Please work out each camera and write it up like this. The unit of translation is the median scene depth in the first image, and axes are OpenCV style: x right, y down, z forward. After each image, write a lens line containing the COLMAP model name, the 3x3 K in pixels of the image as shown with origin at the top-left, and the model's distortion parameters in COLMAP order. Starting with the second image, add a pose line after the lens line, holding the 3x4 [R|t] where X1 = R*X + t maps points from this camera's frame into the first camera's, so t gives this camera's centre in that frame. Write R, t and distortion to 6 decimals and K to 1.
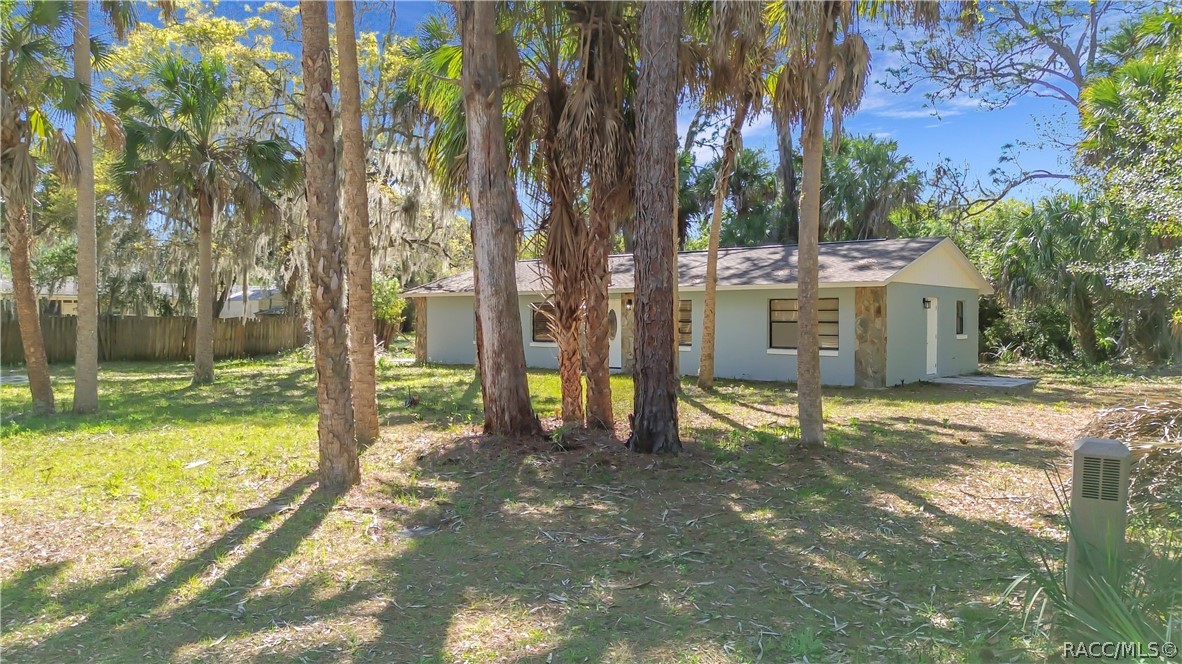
lens RADIAL K [[845.5, 0, 584.9], [0, 845.5, 327.1], [0, 0, 1]] dist [0.053898, -0.061837]
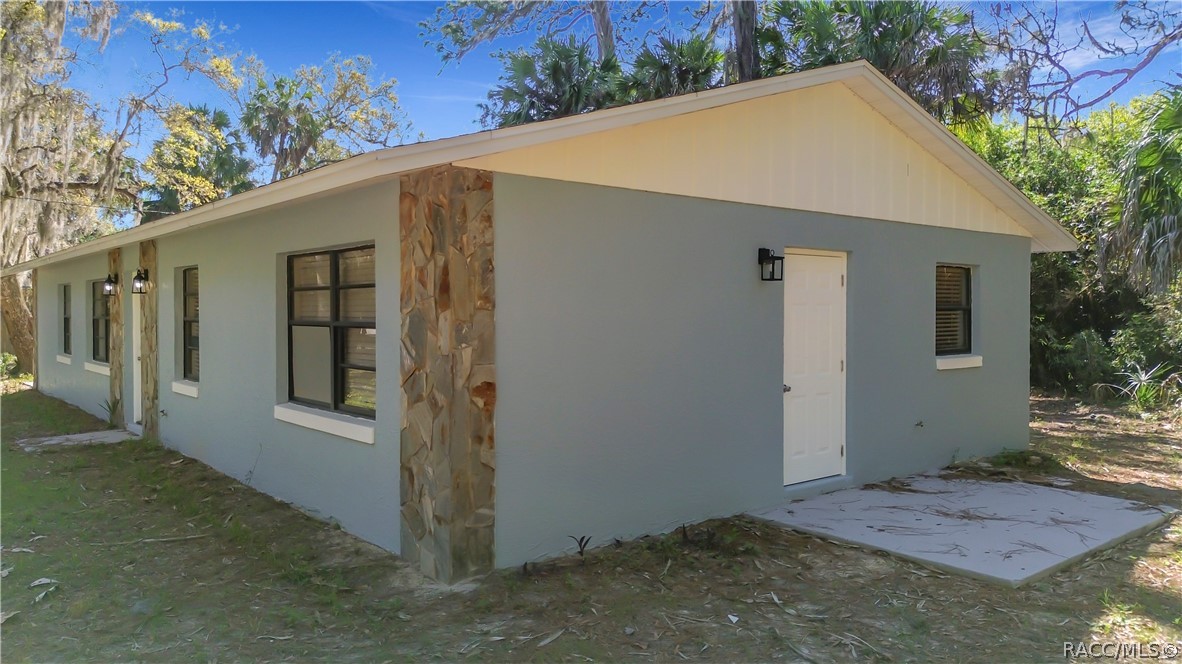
lens RADIAL K [[845.5, 0, 584.9], [0, 845.5, 327.1], [0, 0, 1]] dist [0.053898, -0.061837]
pose [[0.982531, 0.001908, -0.186090, 0.354744], [-0.000737, 0.999979, 0.006362, -0.006113], [0.186098, -0.006114, 0.982512, 0.613750]]
